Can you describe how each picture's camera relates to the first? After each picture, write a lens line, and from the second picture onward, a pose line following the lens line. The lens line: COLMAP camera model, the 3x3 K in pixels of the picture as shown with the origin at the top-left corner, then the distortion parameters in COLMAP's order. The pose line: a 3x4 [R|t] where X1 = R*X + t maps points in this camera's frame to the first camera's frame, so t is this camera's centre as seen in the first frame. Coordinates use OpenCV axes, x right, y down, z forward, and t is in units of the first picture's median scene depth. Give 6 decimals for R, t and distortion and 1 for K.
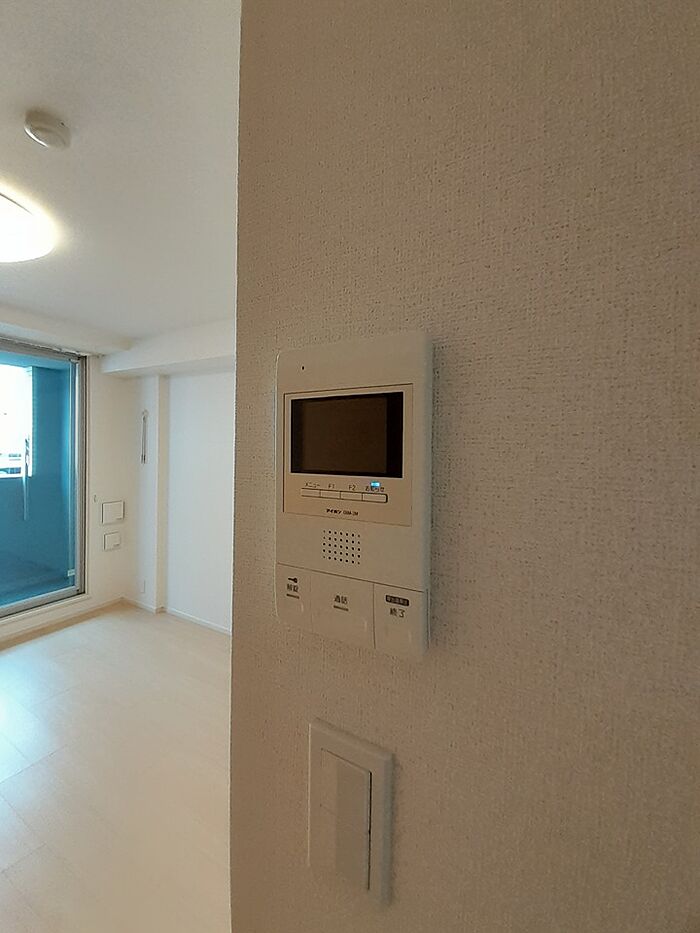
lens RADIAL K [[376.4, 0, 349.1], [0, 376.4, 454.4], [0, 0, 1]] dist [0.000062, 0.000035]
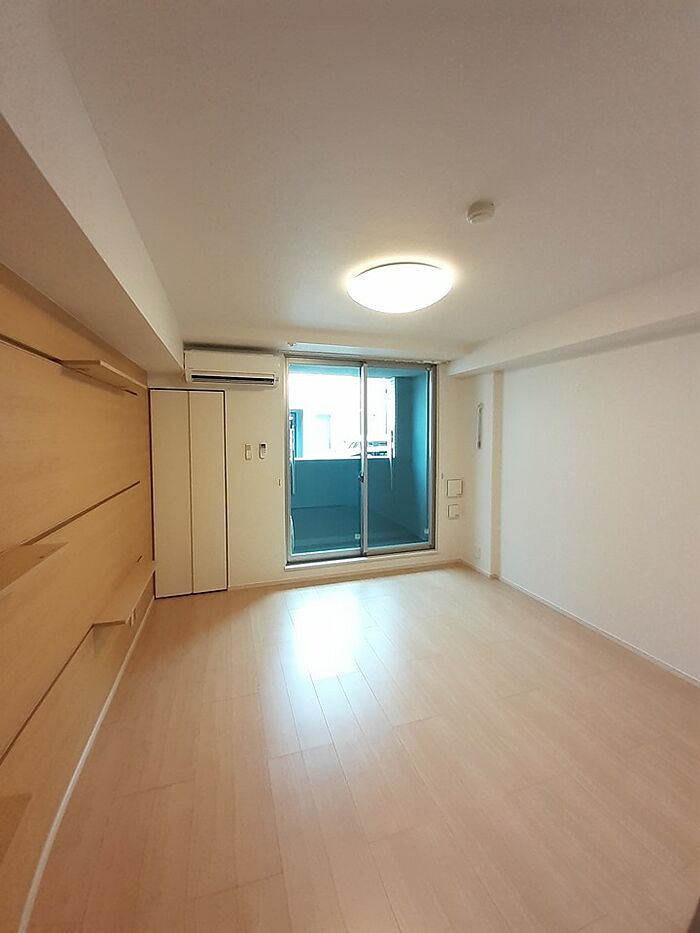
lens RADIAL K [[366.9, 0, 348.3], [0, 366.9, 450.4], [0, 0, 1]] dist [0.000006, -0.000004]
pose [[0.727511, 0.014023, -0.685953, -0.059748], [0.003037, 0.999715, 0.023658, 0.000535], [0.686089, -0.019295, 0.727262, -0.109416]]
